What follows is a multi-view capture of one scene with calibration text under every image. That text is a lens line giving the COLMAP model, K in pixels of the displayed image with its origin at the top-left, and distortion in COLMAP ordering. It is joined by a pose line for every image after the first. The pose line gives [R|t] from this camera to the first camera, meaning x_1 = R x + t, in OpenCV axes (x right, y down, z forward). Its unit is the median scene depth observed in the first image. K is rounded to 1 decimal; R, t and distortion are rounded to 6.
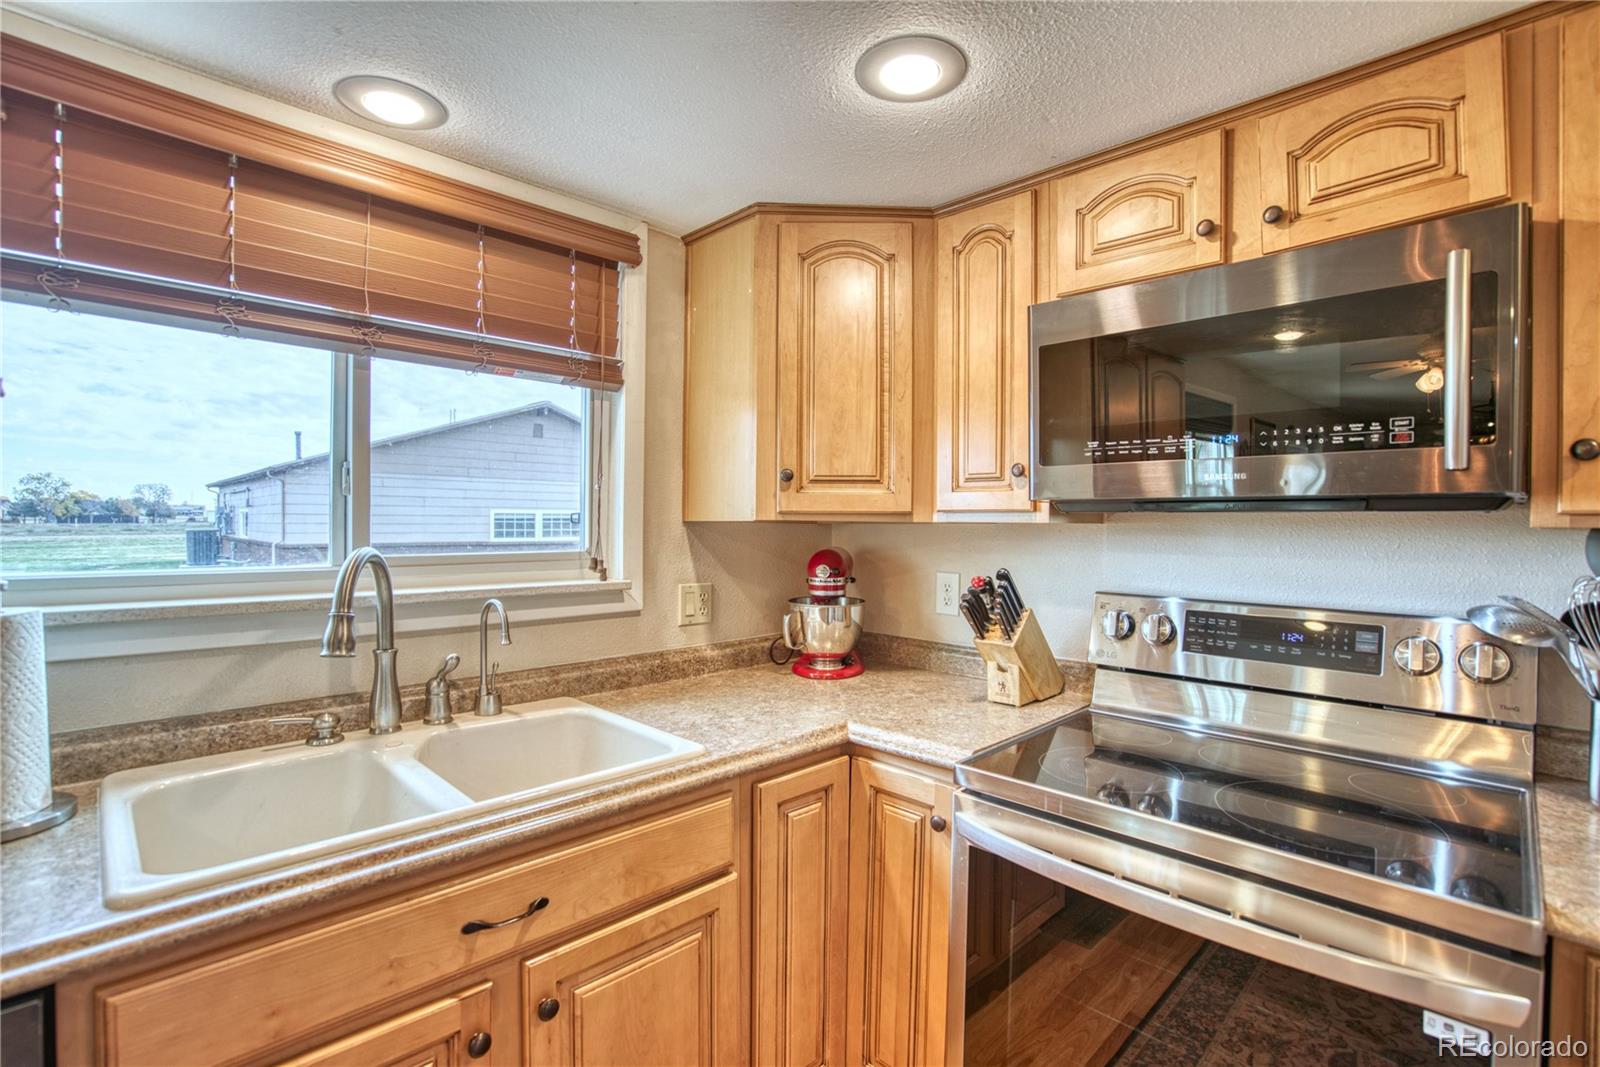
lens RADIAL K [[736.8, 0, 793.9], [0, 736.8, 529.9], [0, 0, 1]] dist [-0.041258, 0.000509]
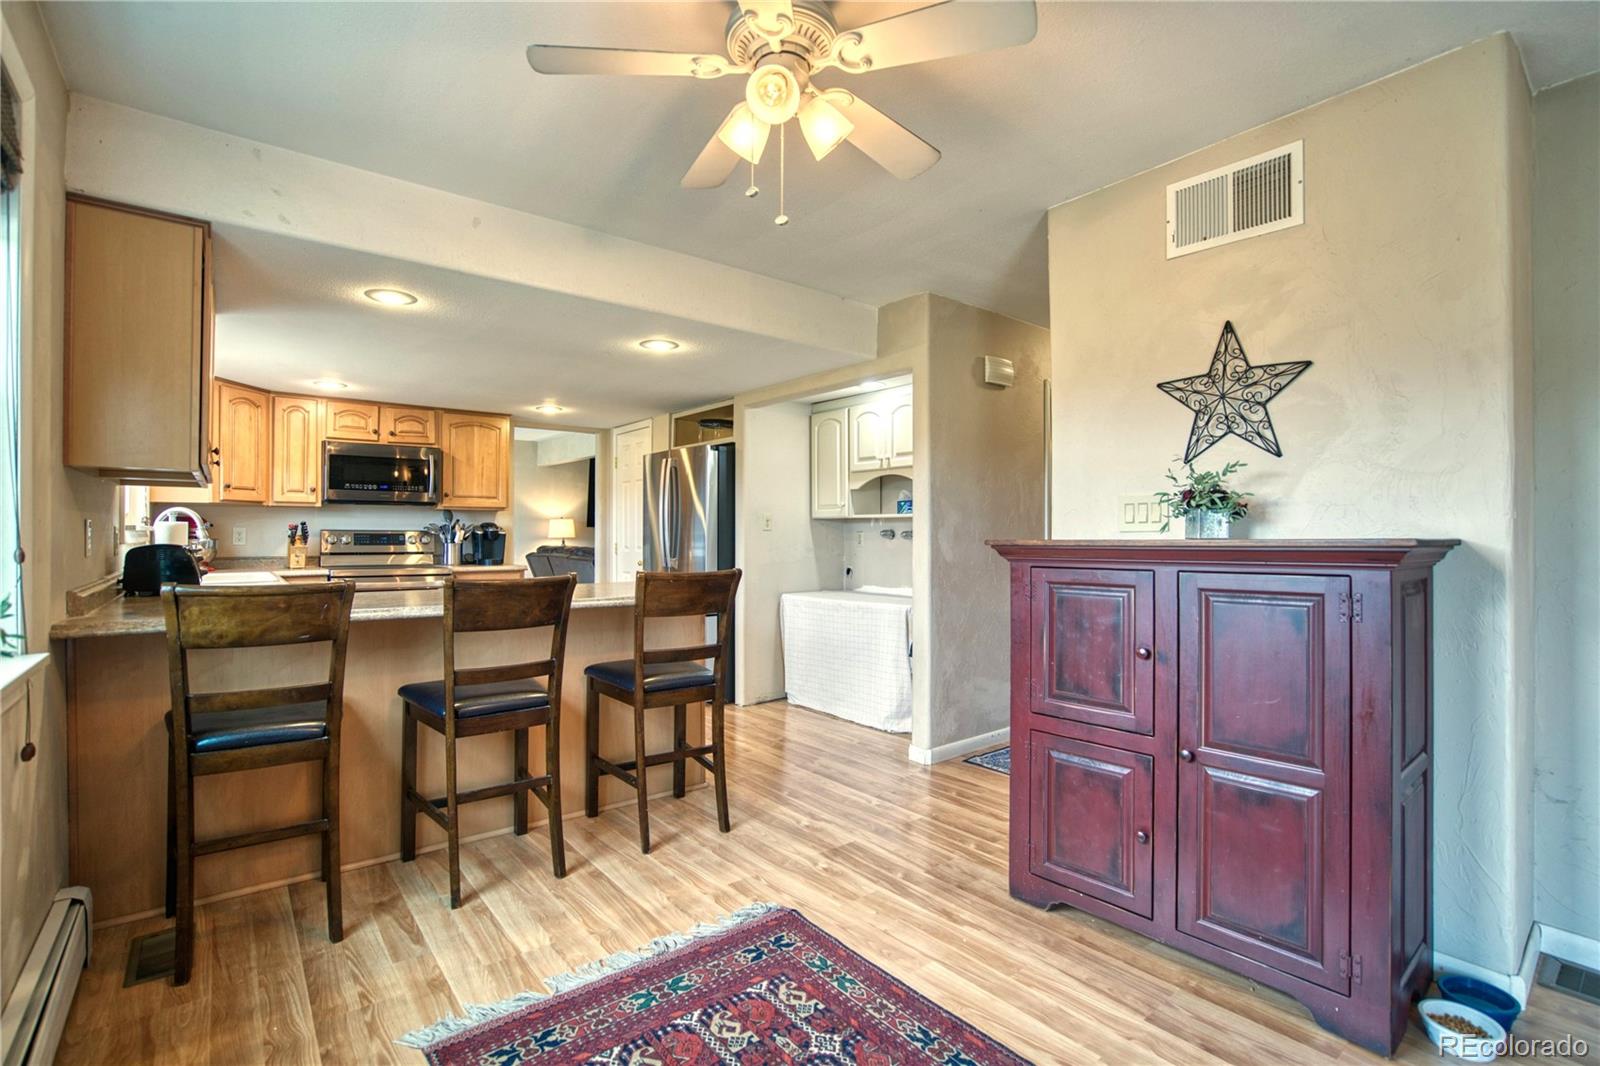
lens RADIAL K [[736.8, 0, 795.9], [0, 736.8, 532.4], [0, 0, 1]] dist [-0.041258, 0.000509]
pose [[0.094707, 0.001806, 0.995504, -2.403563], [0.005913, 0.999980, -0.002376, 0.114780], [-0.995488, 0.006111, 0.094695, -1.256736]]
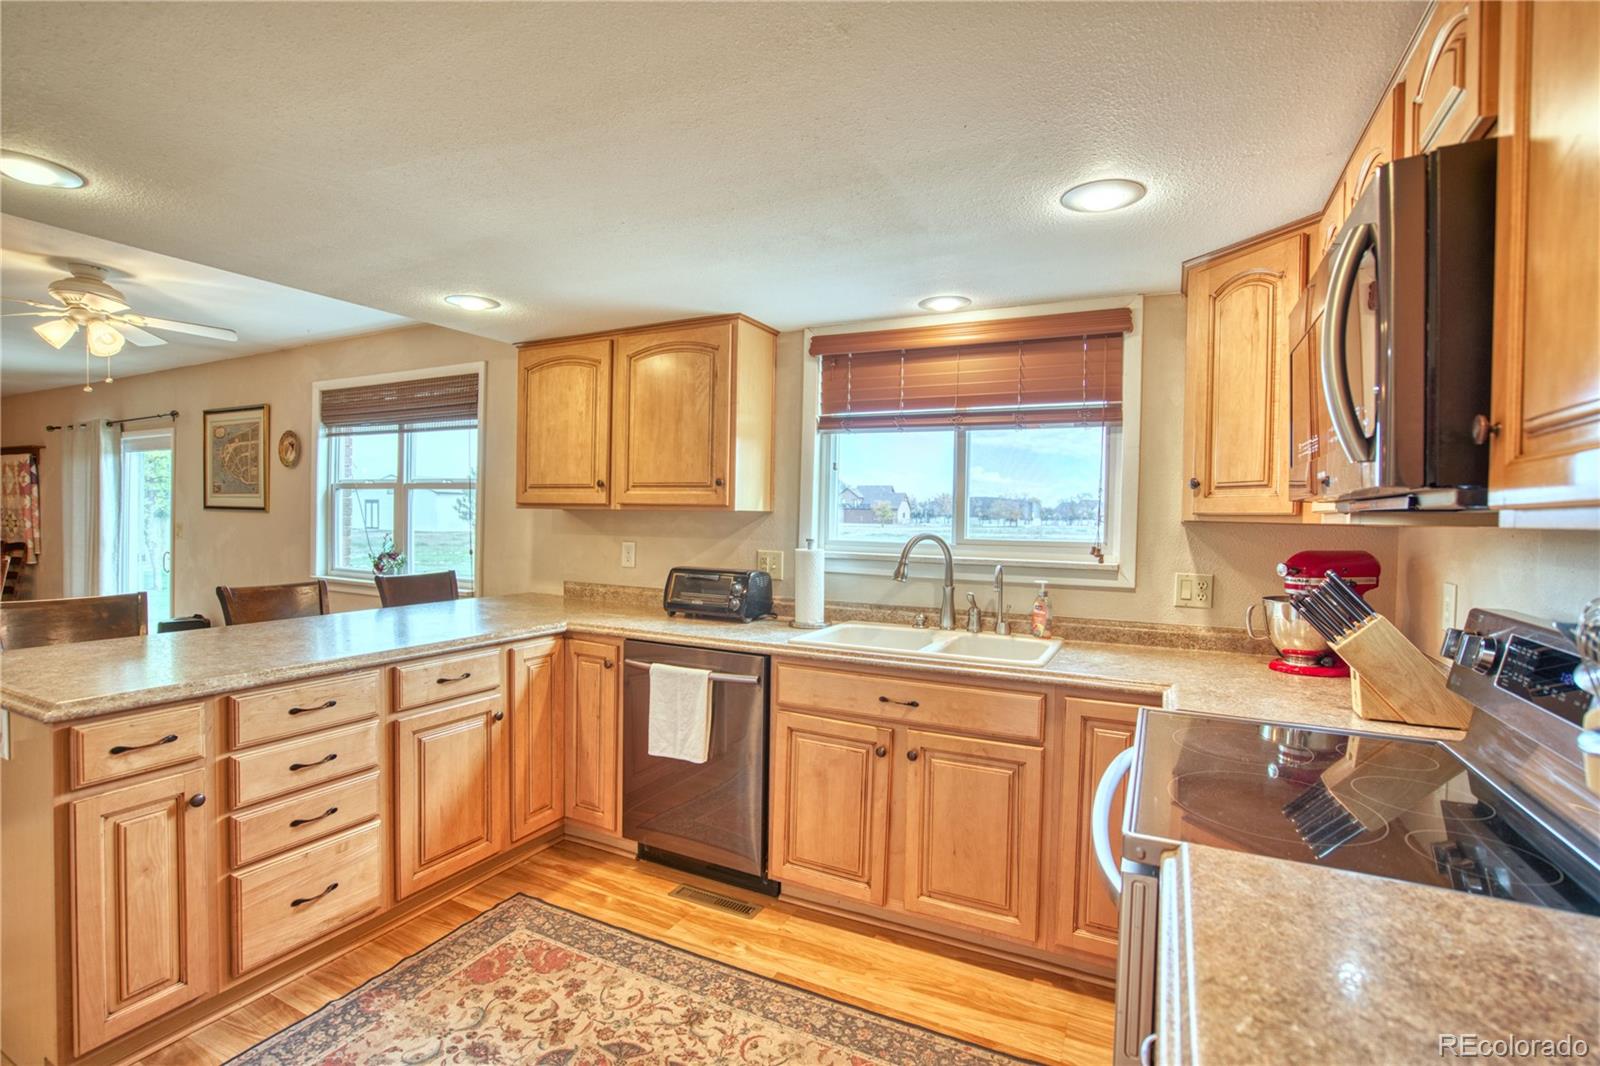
lens RADIAL K [[736.8, 0, 815.1], [0, 736.8, 526.1], [0, 0, 1]] dist [-0.041258, 0.000509]
pose [[0.337668, 0.012256, -0.941185, 0.937609], [-0.023396, 0.999716, 0.004625, 0.004786], [0.940974, 0.020458, 0.337859, 0.012037]]
